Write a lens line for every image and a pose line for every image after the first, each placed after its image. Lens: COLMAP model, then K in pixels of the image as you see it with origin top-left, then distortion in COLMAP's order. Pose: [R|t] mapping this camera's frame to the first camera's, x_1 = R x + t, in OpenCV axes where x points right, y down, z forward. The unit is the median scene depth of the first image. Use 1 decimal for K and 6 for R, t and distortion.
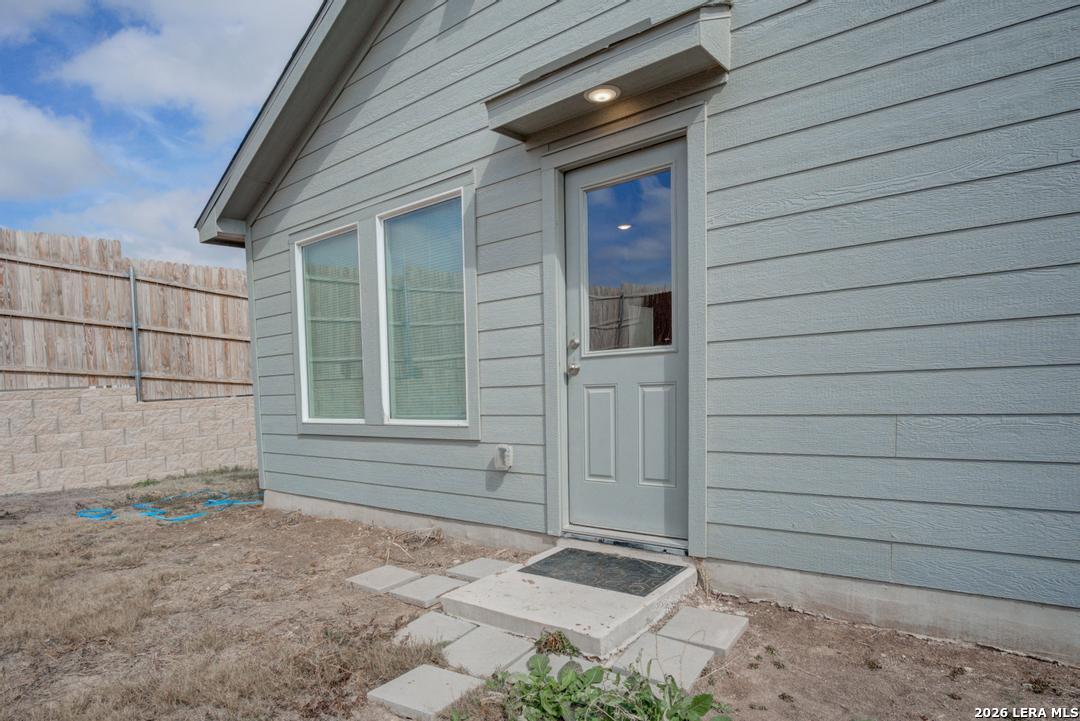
lens RADIAL K [[623.8, 0, 536.8], [0, 623.8, 410.5], [0, 0, 1]] dist [-0.006266, -0.000168]
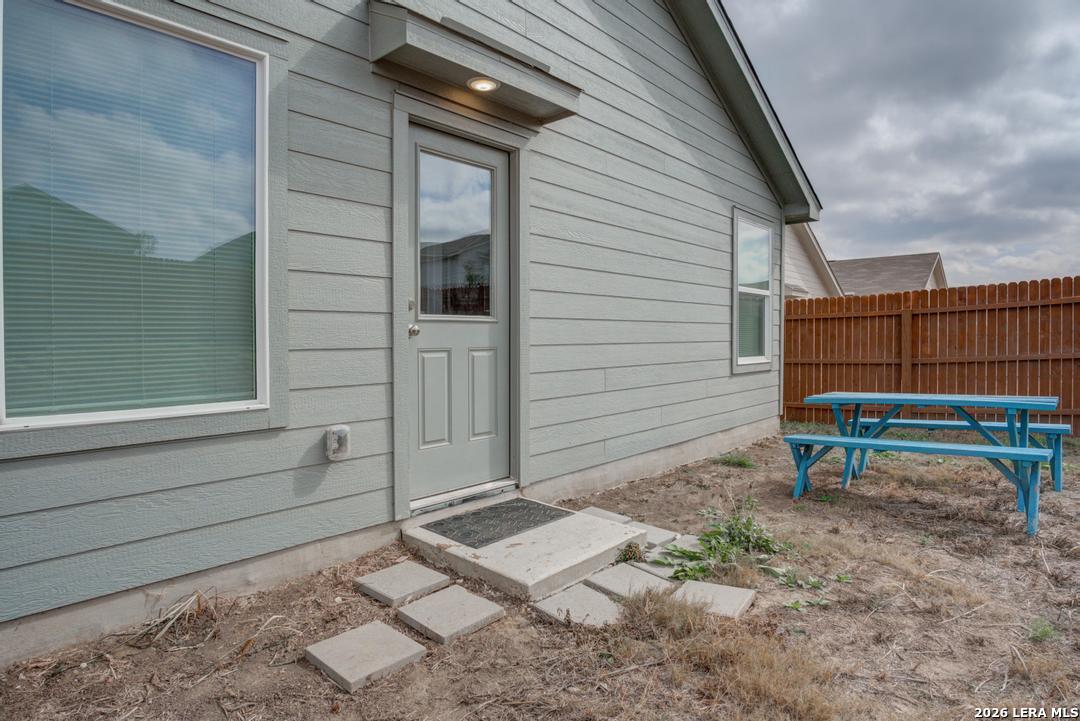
lens RADIAL K [[582.4, 0, 547.6], [0, 582.4, 354.2], [0, 0, 1]] dist [-0.042949, -0.000181]
pose [[0.064046, 0.013642, 0.997854, -0.814211], [0.049535, 0.998631, -0.016832, -0.008534], [-0.996717, 0.050506, 0.063282, 0.768887]]
